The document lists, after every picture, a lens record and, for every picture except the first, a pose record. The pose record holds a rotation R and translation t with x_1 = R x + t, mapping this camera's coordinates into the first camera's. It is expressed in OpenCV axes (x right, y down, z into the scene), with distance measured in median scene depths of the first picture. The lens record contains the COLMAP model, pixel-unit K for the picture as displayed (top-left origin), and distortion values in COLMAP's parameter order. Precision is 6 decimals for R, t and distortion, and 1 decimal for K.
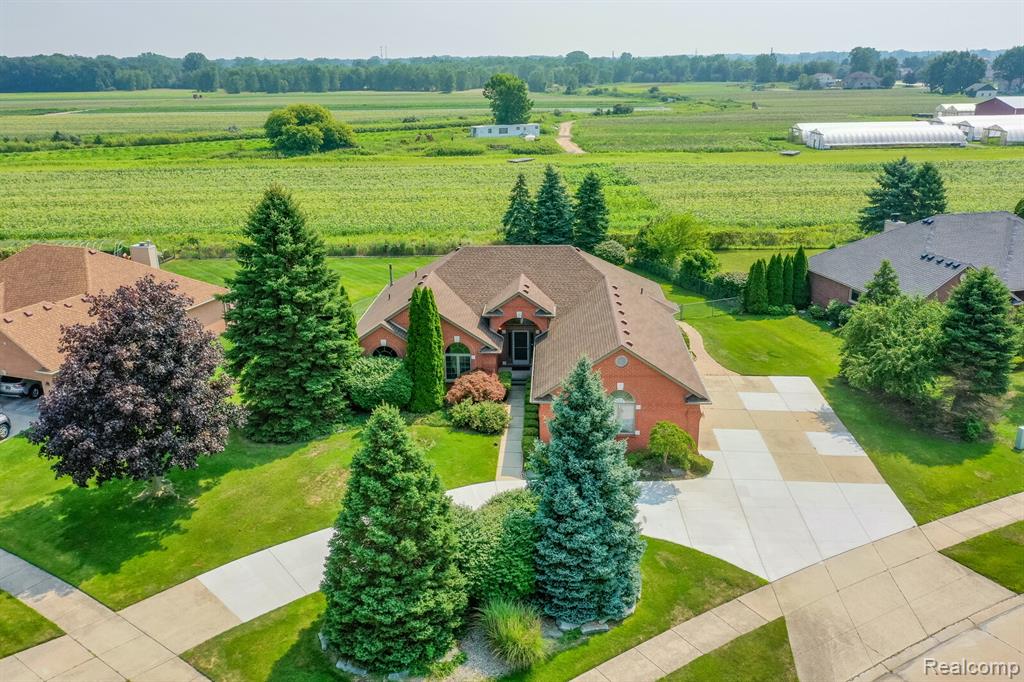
lens RADIAL K [[796.6, 0, 508.9], [0, 796.6, 342.3], [0, 0, 1]] dist [0.006884, 0.003902]
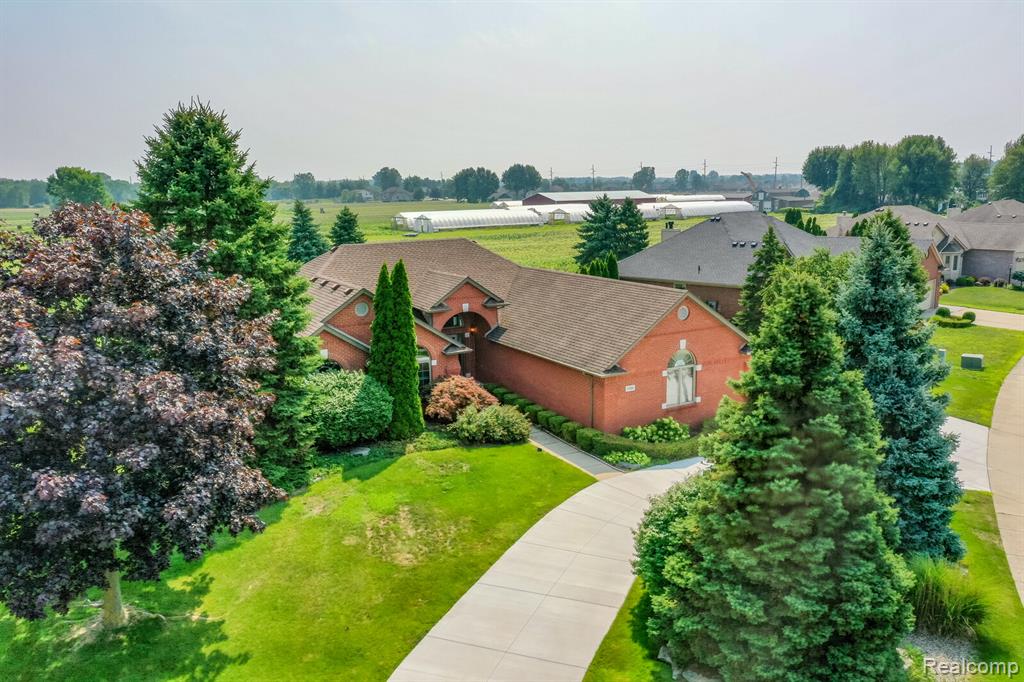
lens RADIAL K [[796.6, 0, 508.0], [0, 796.6, 338.1], [0, 0, 1]] dist [0.006884, 0.003902]
pose [[0.850523, -0.100624, 0.516223, -0.245836], [0.175946, 0.979412, -0.098976, 0.054575], [-0.495635, 0.175008, 0.850716, 0.206919]]
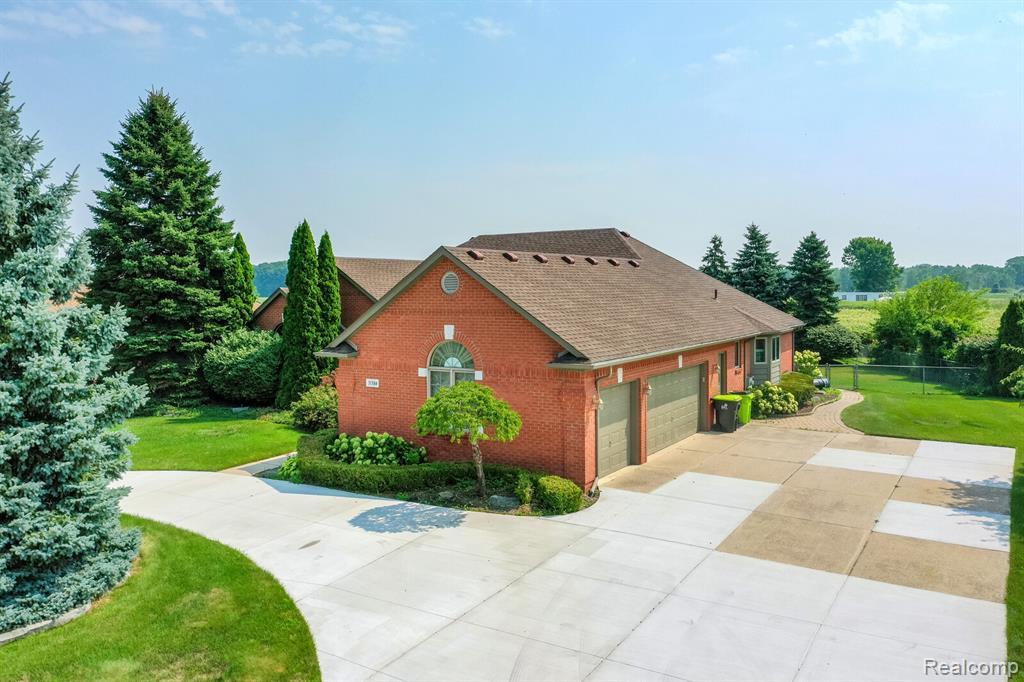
lens RADIAL K [[796.6, 0, 508.2], [0, 796.6, 341.3], [0, 0, 1]] dist [0.006884, 0.003902]
pose [[0.880985, 0.039246, -0.471513, 0.234797], [-0.155636, 0.965133, -0.210463, 0.091992], [0.446813, 0.258799, 0.856377, 0.307822]]
